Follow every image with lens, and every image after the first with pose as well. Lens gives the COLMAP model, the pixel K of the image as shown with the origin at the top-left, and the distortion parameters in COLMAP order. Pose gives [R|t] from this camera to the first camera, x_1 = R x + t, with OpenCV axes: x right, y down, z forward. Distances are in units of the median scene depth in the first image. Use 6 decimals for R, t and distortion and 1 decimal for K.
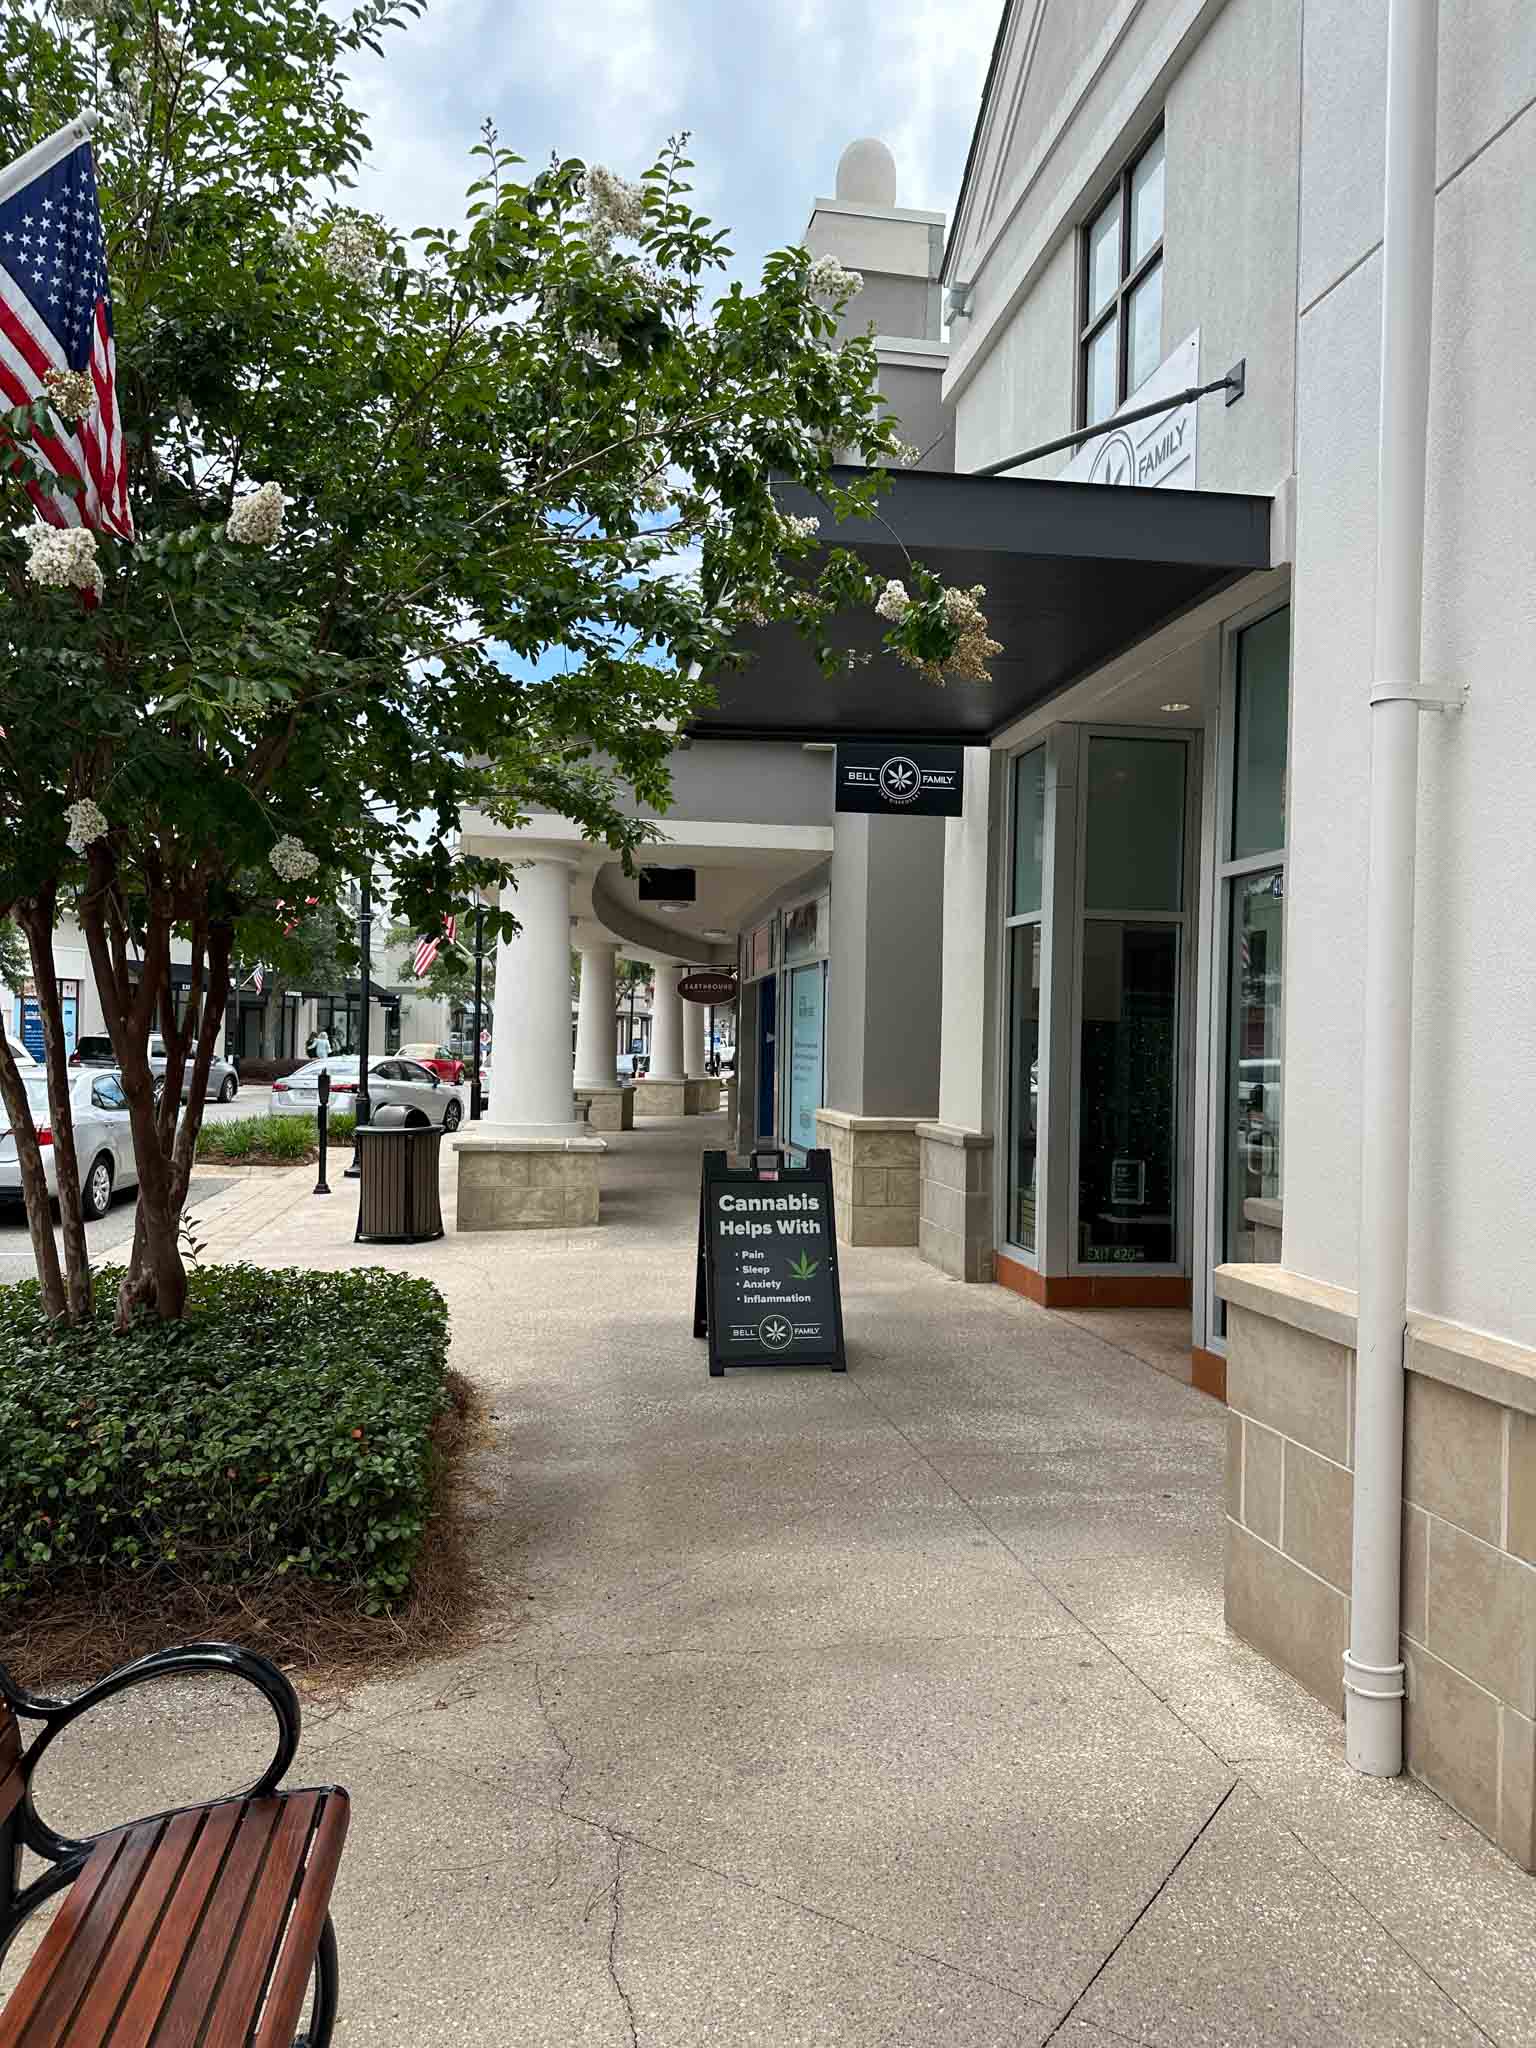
lens RADIAL K [[1442.9, 0, 765.1], [0, 1442.9, 1024.6], [0, 0, 1]] dist [0.023182, -0.032378]
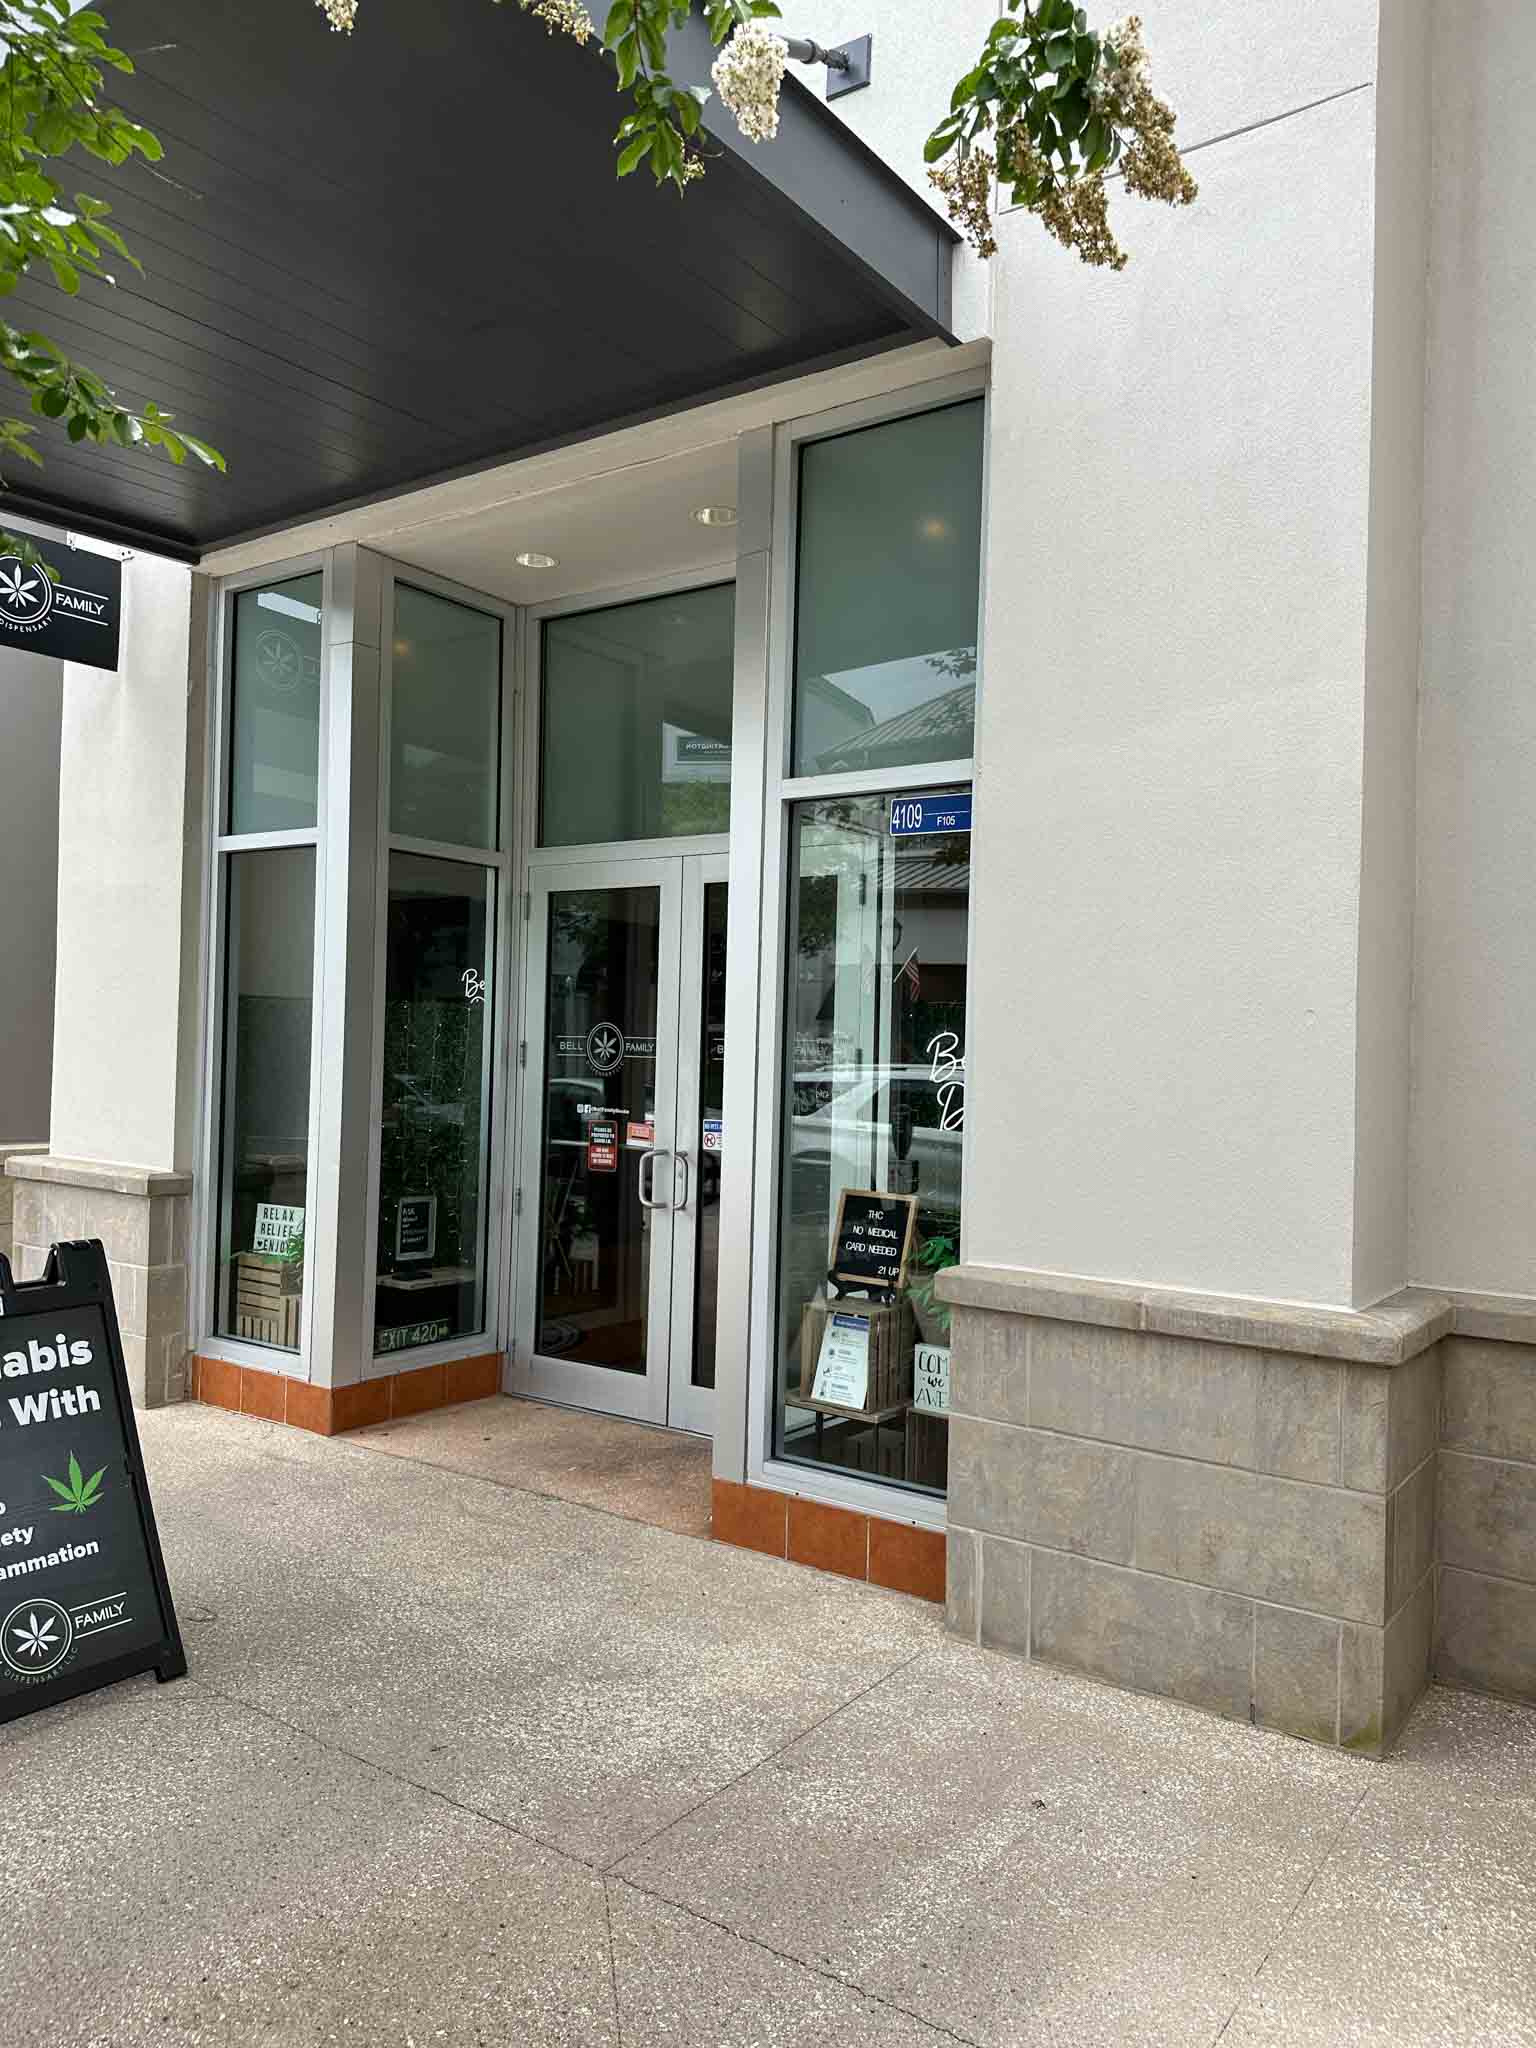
lens RADIAL K [[1442.9, 0, 773.6], [0, 1442.9, 1030.7], [0, 0, 1]] dist [0.023182, -0.032378]
pose [[0.697019, 0.002911, 0.717047, -0.161598], [-0.017117, 0.999774, 0.012580, 0.000903], [-0.716848, -0.021042, 0.696912, 0.474442]]
